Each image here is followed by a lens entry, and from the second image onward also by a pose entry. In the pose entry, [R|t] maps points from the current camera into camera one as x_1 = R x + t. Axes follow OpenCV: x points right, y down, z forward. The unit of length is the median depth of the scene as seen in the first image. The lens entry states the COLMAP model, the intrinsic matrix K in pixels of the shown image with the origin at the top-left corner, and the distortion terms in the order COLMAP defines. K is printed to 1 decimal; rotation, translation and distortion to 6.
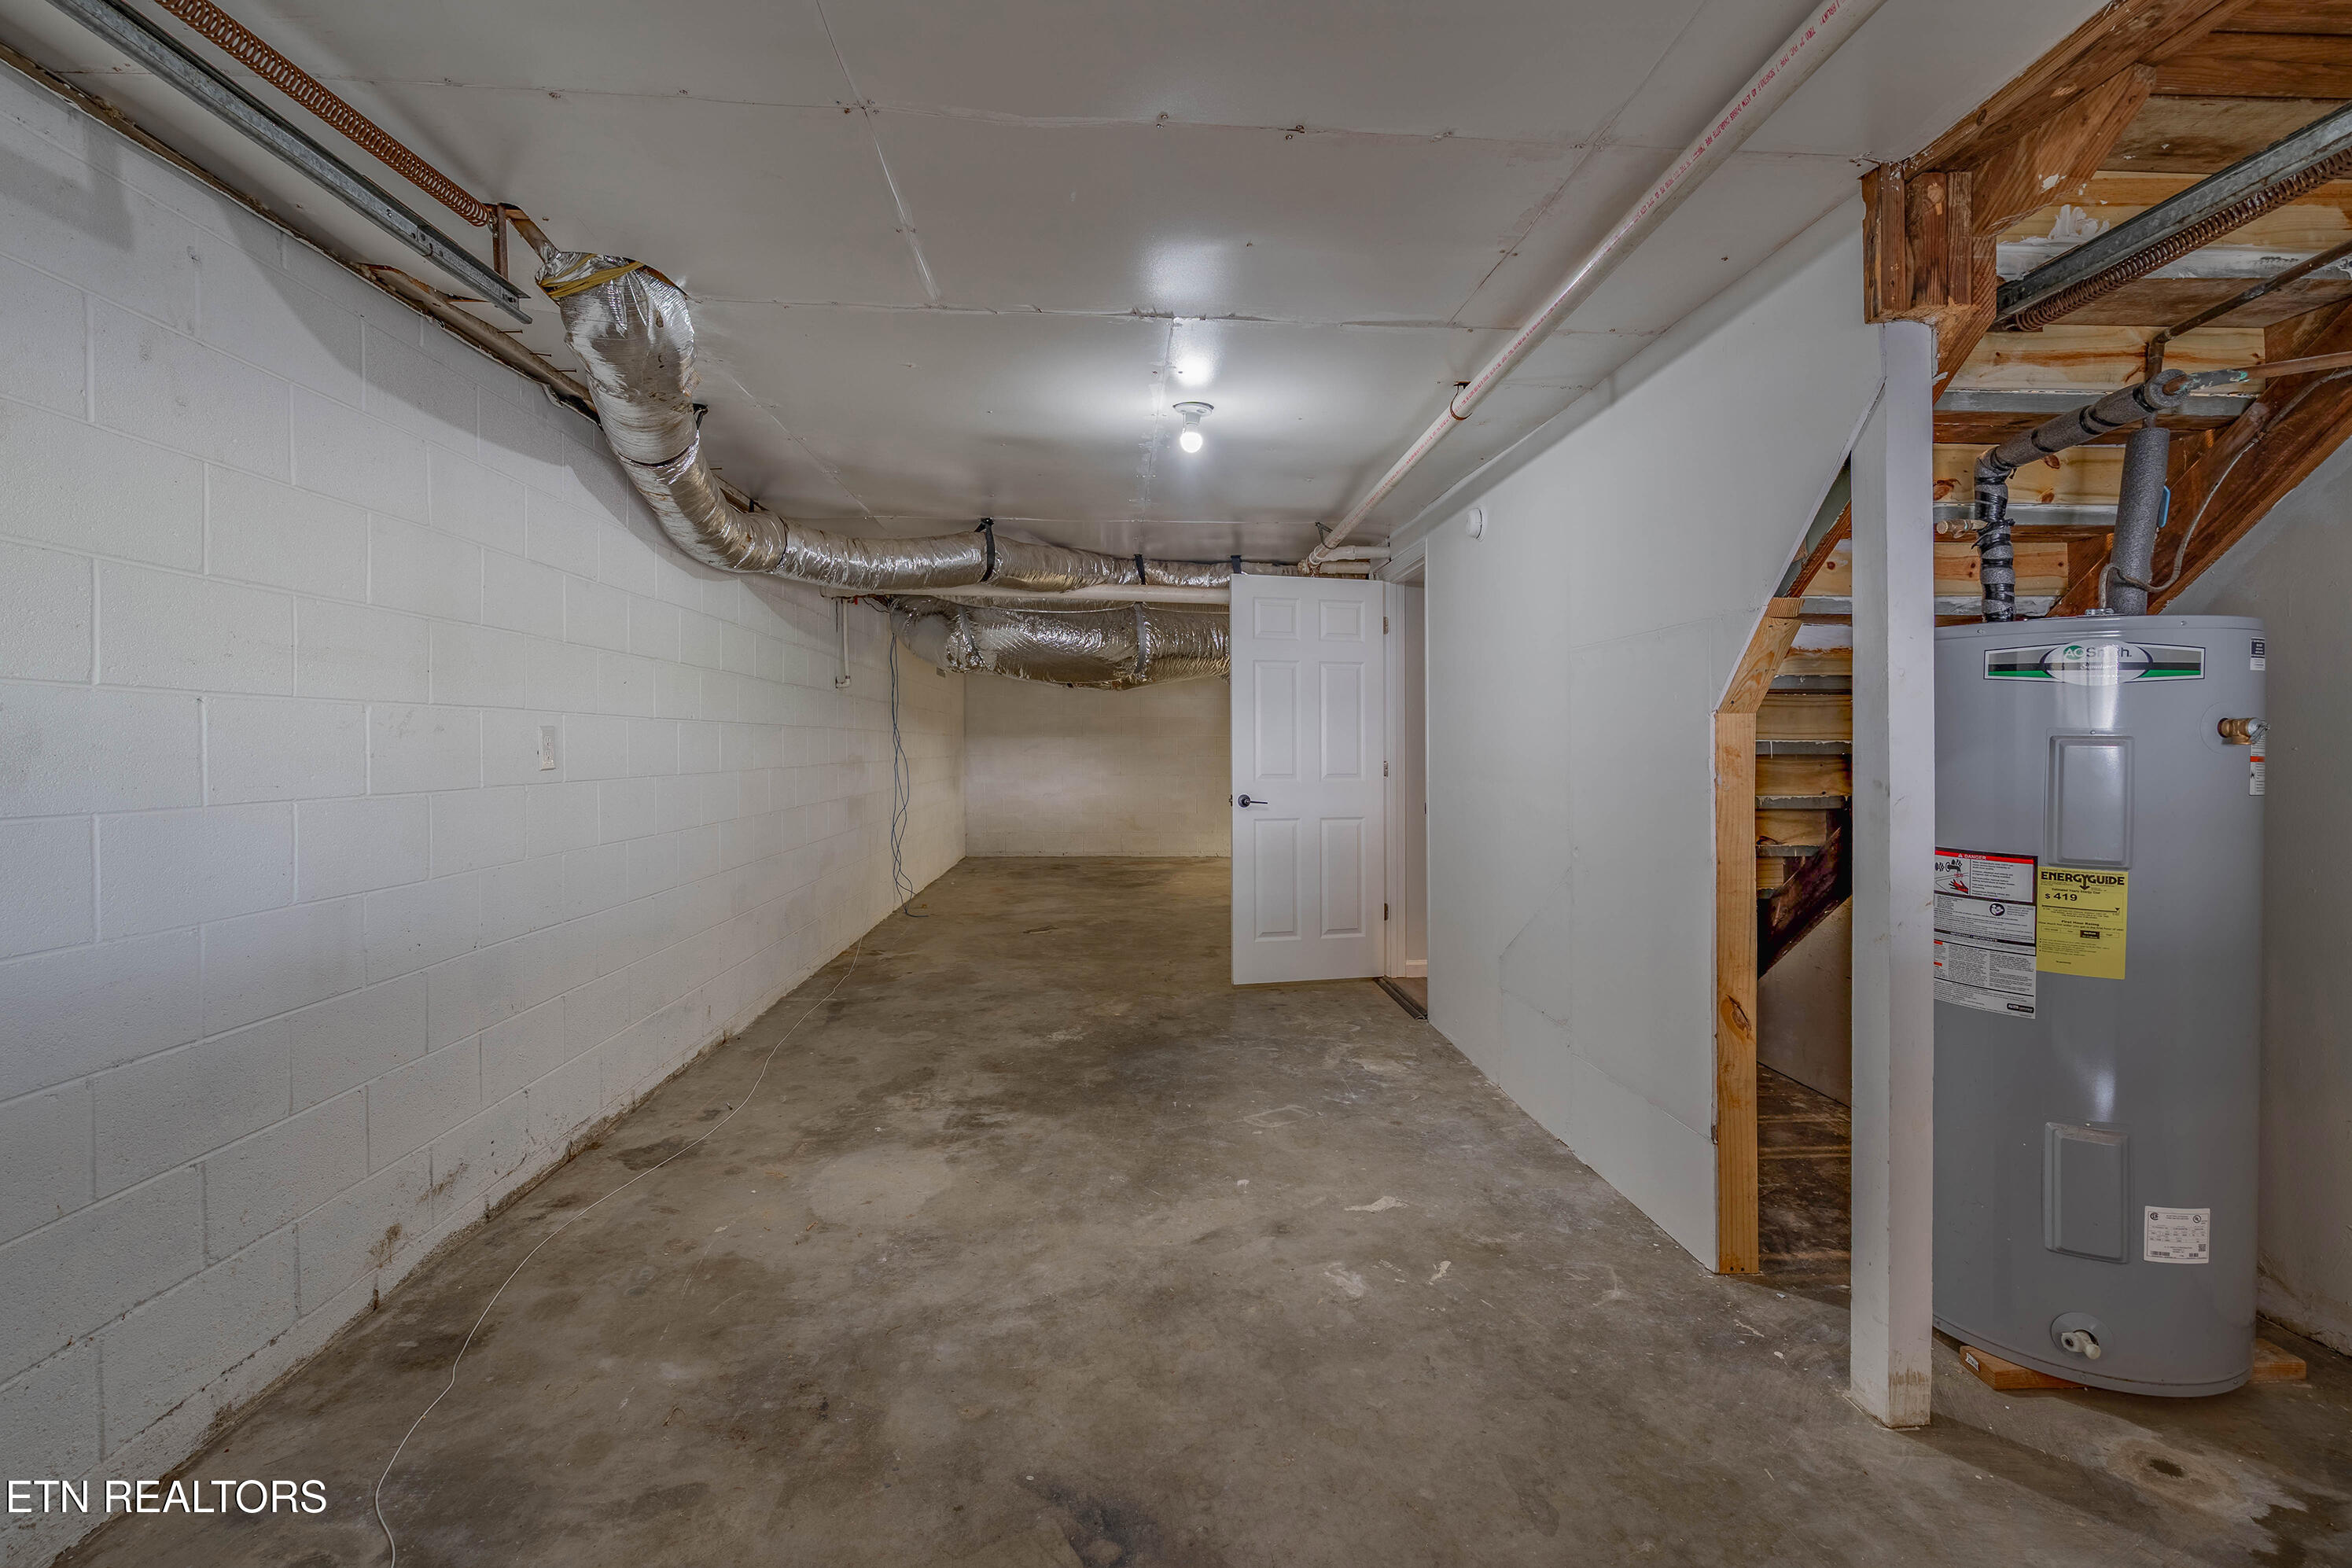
lens RADIAL K [[1079.9, 0, 1175.0], [0, 1079.9, 766.8], [0, 0, 1]] dist [-0.002499, 0.000777]
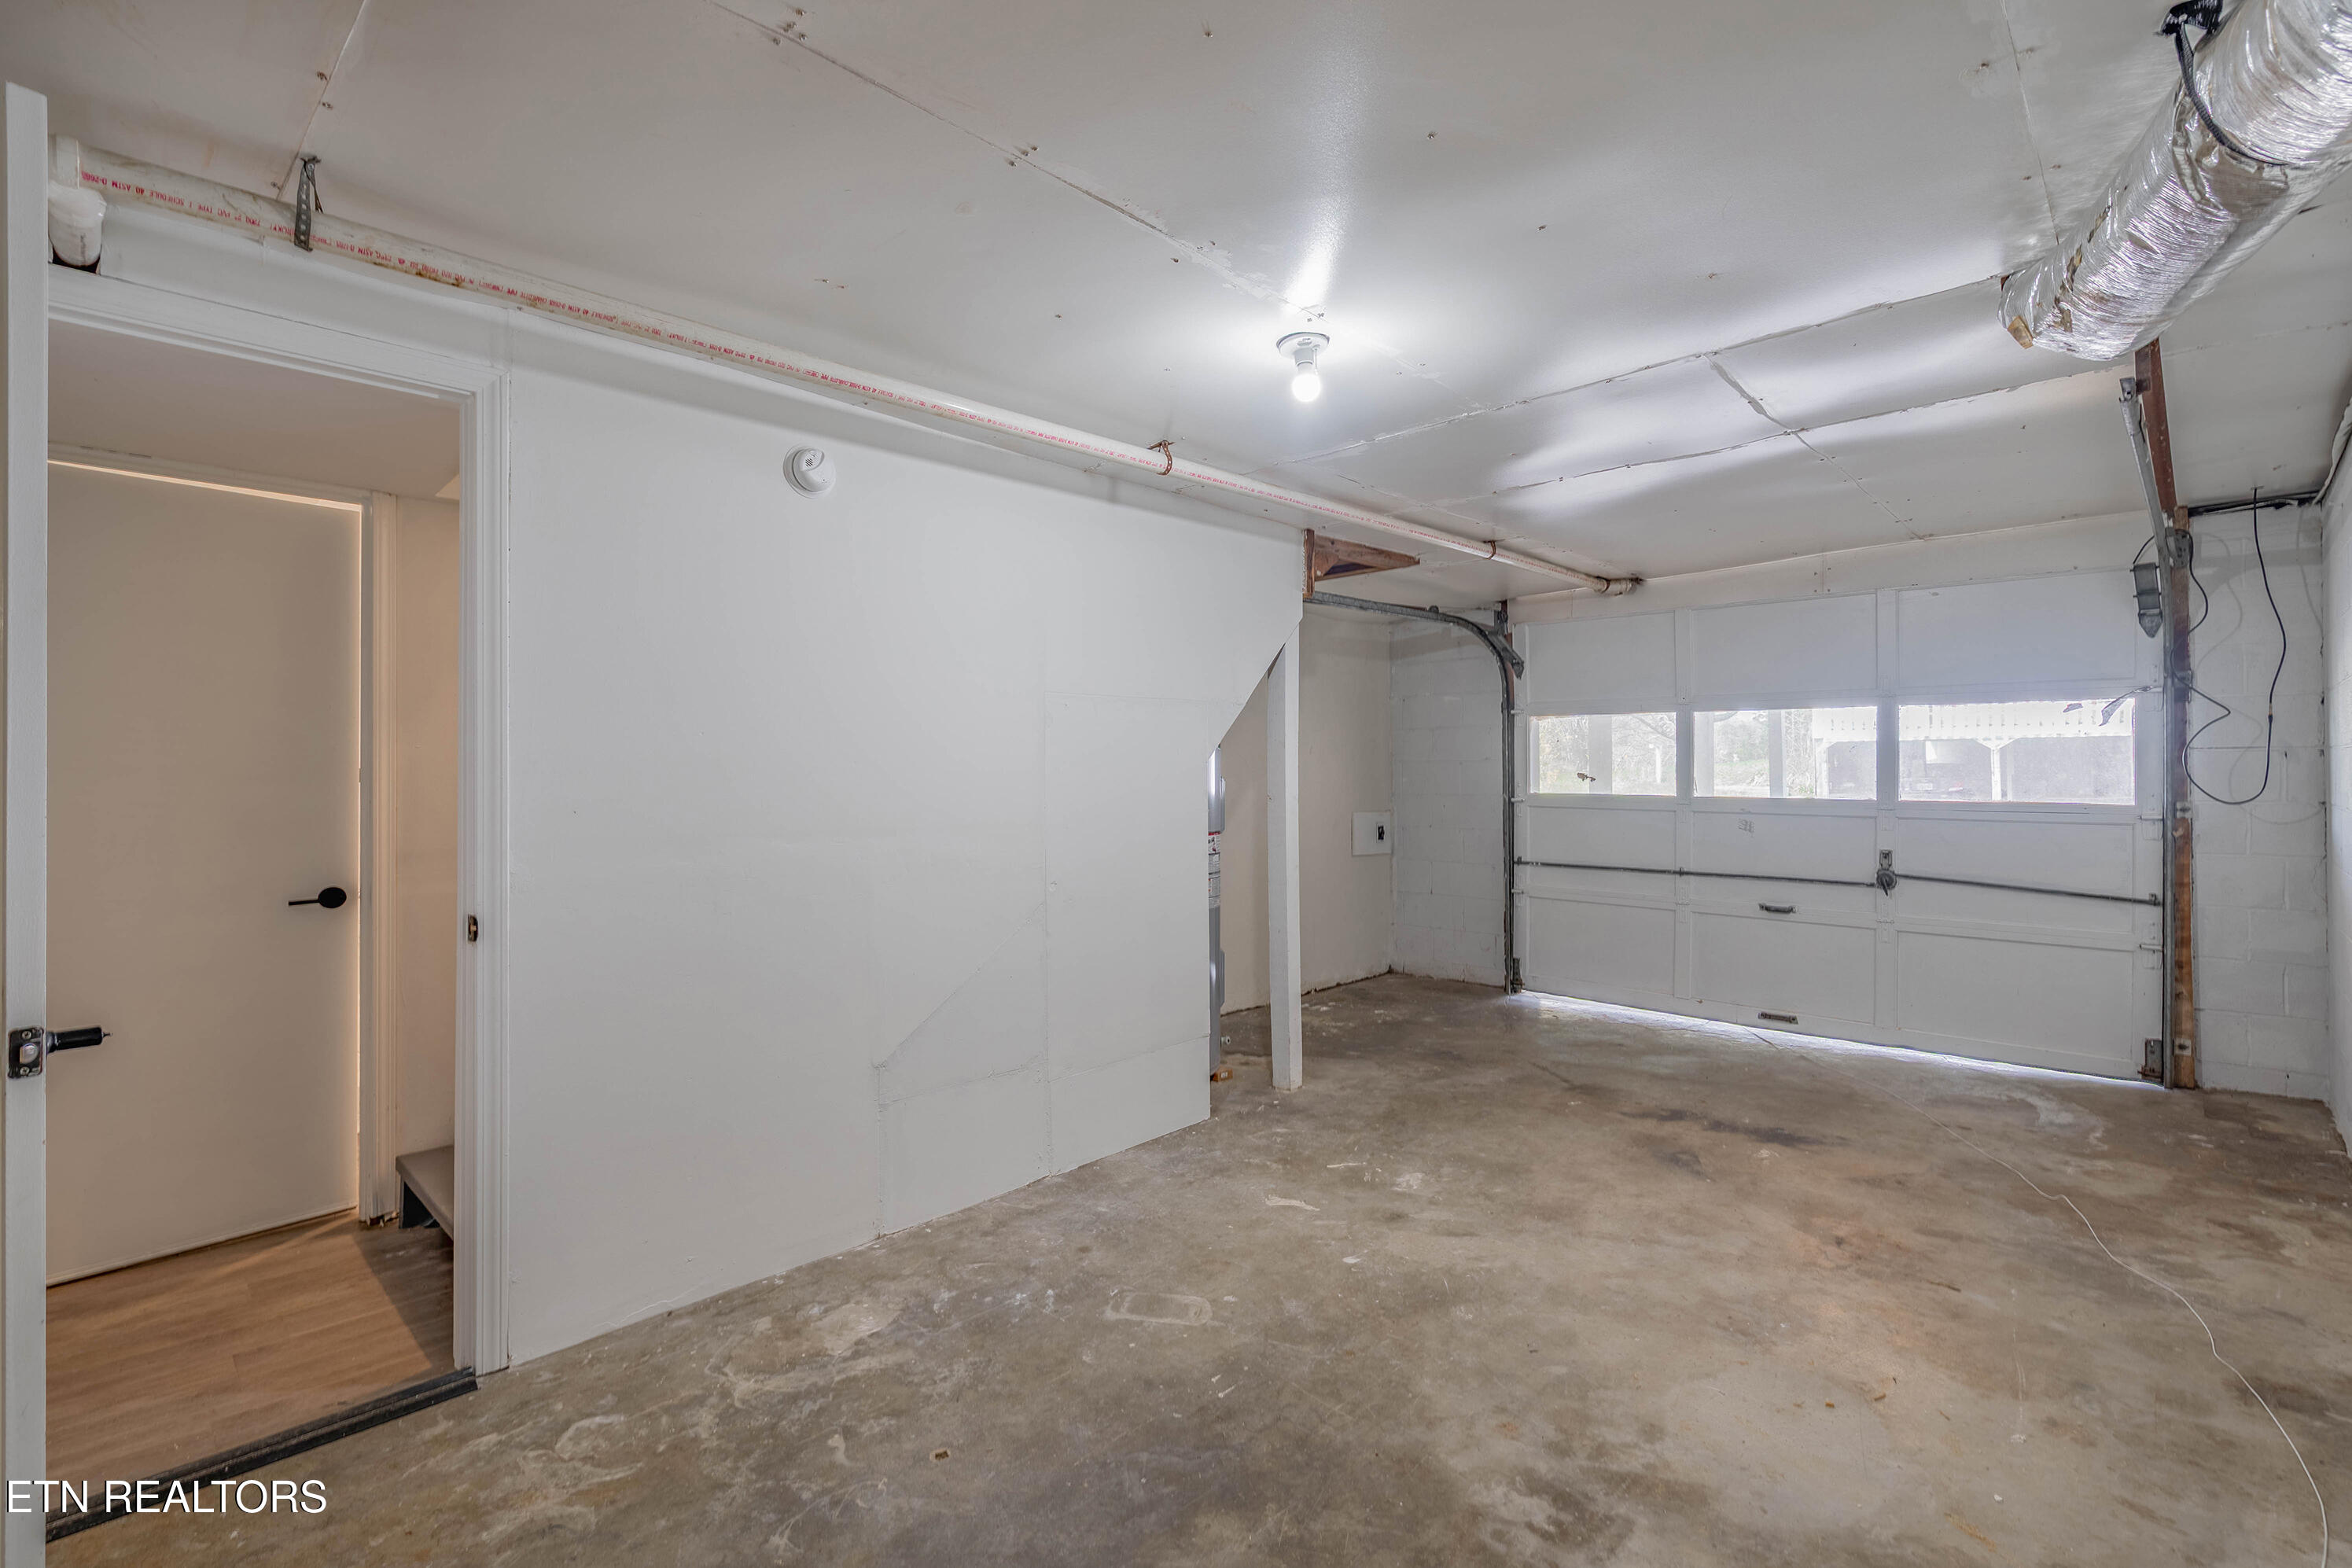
lens RADIAL K [[1079.9, 0, 1181.8], [0, 1079.9, 775.6], [0, 0, 1]] dist [-0.002499, 0.000777]
pose [[-0.688653, 0.002902, 0.725085, -0.478406], [0.021368, 0.999639, 0.016294, -0.045100], [-0.724776, 0.026715, -0.688467, 1.627522]]
